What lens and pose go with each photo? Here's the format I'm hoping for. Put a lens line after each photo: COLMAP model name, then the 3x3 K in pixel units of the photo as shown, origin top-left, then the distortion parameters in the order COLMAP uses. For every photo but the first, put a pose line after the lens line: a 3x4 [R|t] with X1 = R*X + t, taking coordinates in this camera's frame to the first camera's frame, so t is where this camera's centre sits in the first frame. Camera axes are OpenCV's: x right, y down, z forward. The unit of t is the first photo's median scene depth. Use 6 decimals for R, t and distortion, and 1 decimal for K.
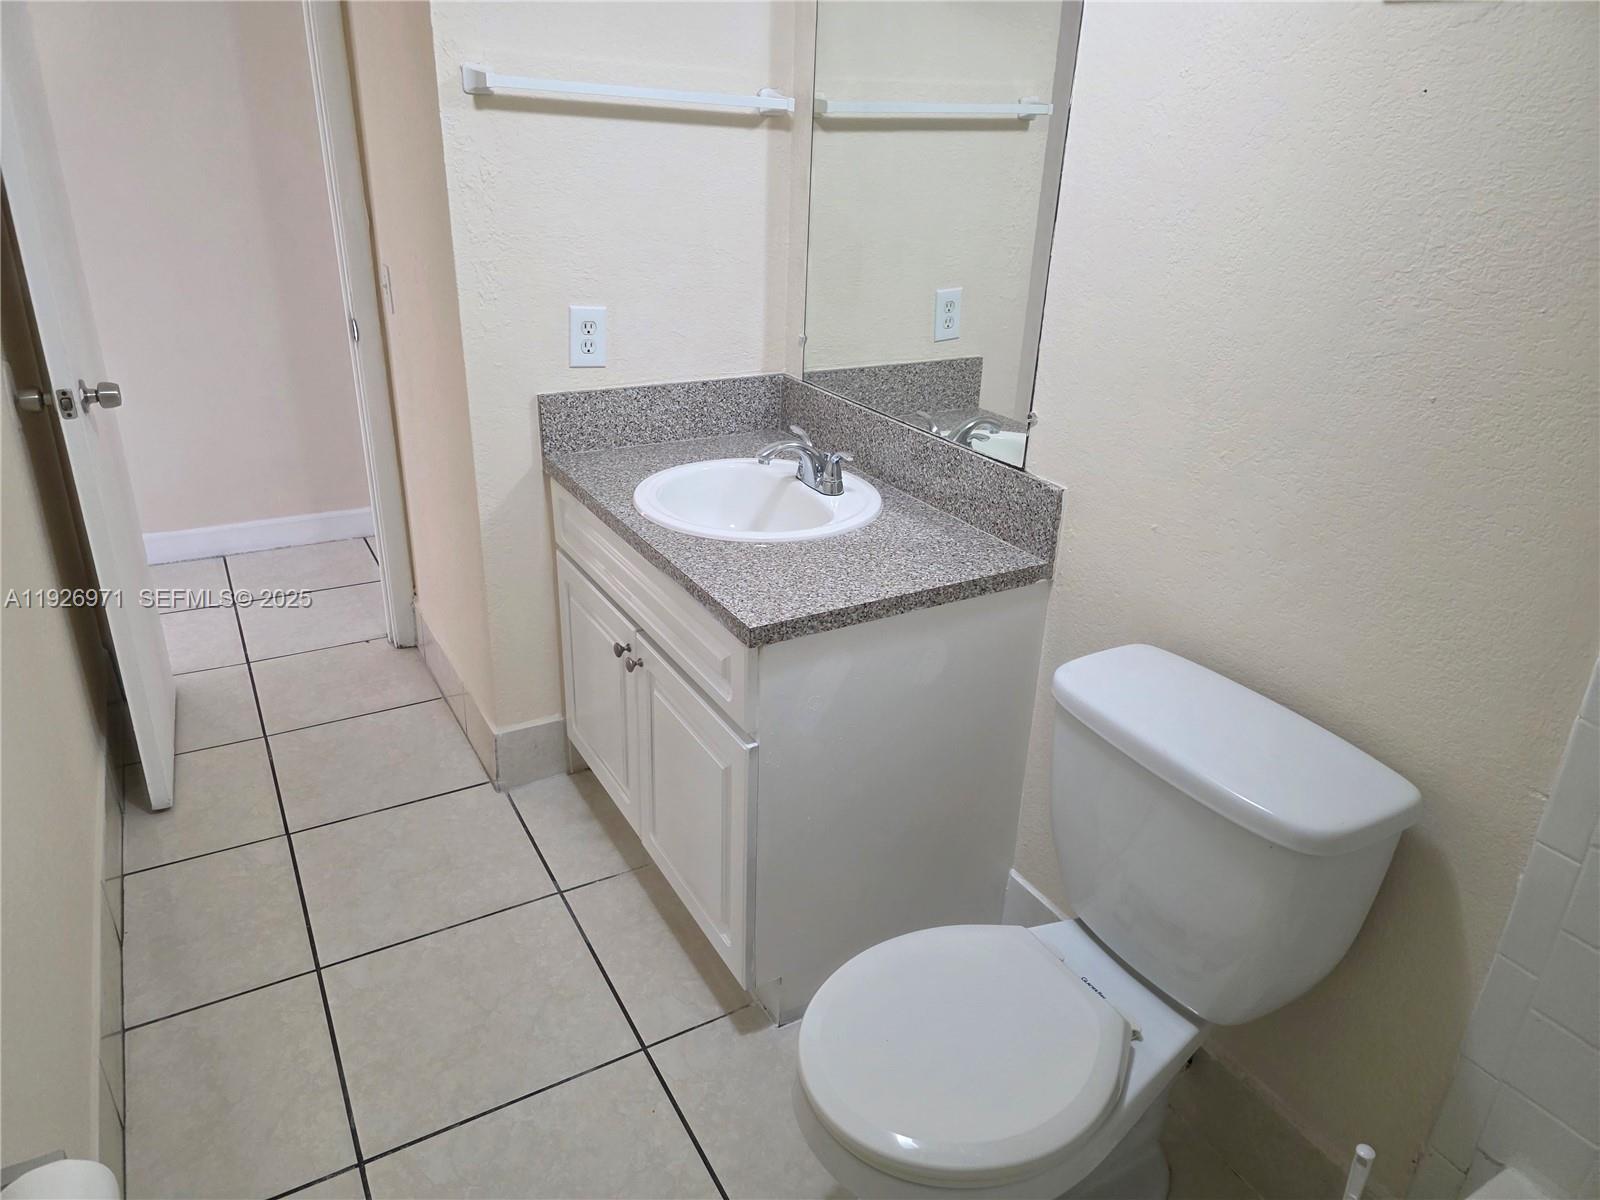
lens RADIAL K [[1072.9, 0, 799.1], [0, 1072.9, 600.6], [0, 0, 1]] dist [0.085968, -0.086801]
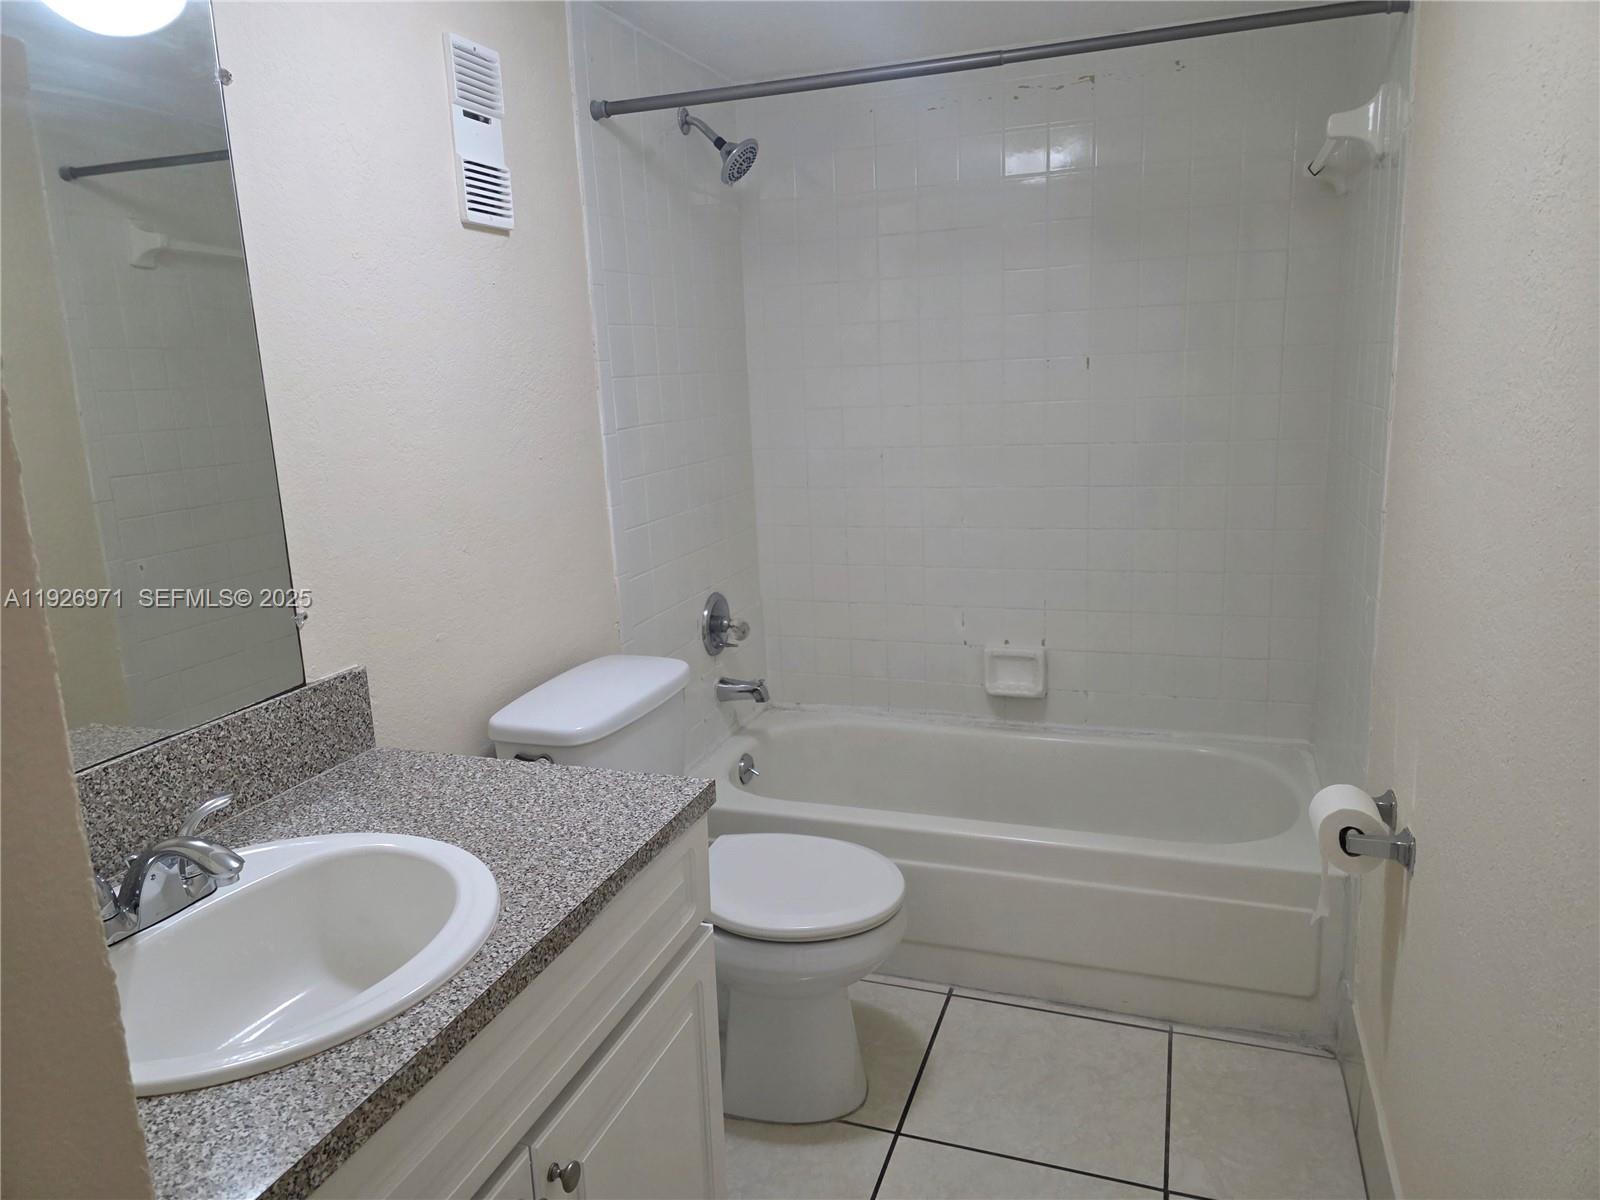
lens RADIAL K [[1072.9, 0, 799.0], [0, 1072.9, 585.8], [0, 0, 1]] dist [0.085968, -0.086801]
pose [[-0.655564, -0.154555, 0.739154, -0.632679], [0.324468, 0.826214, 0.460533, -0.433997], [-0.681878, 0.541741, -0.491488, 1.080519]]
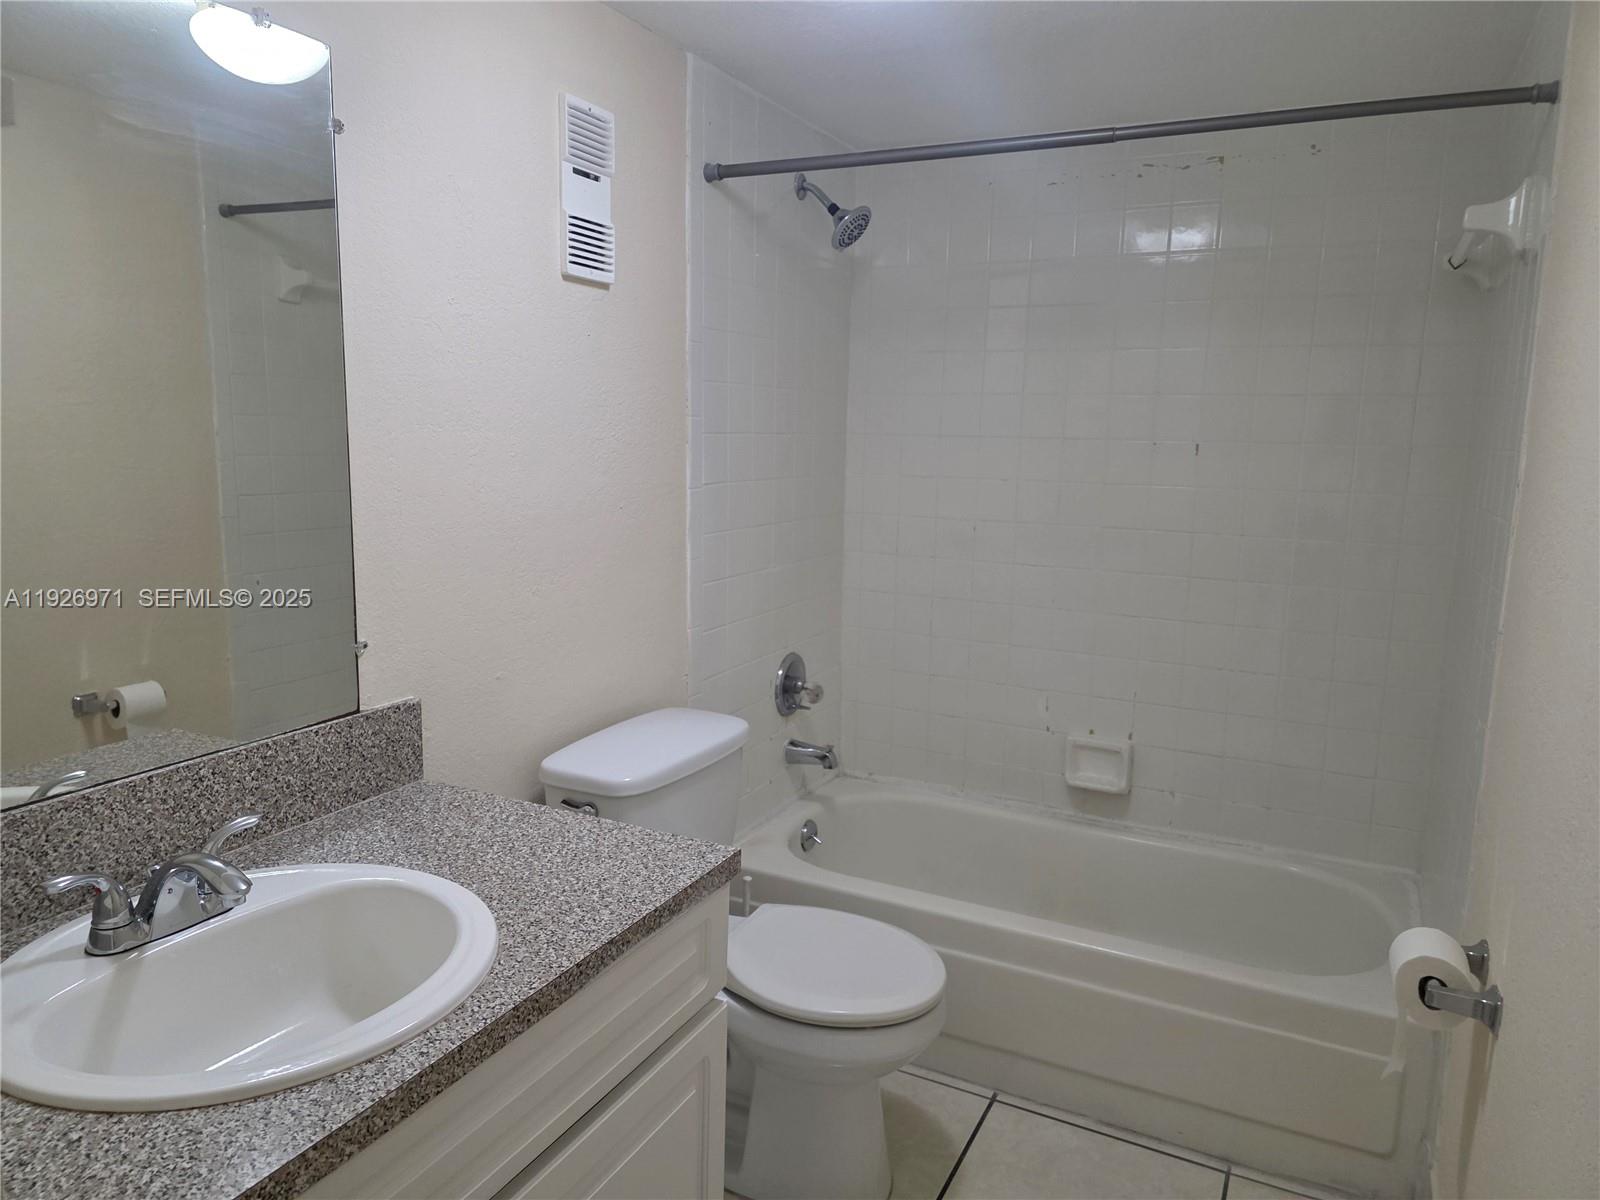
lens RADIAL K [[1072.9, 0, 796.9], [0, 1072.9, 601.8], [0, 0, 1]] dist [0.085968, -0.086801]
pose [[-0.557065, -0.174974, 0.811827, -0.646756], [0.298584, 0.869986, 0.392393, -0.416949], [-0.774937, 0.460987, -0.432394, 1.032890]]
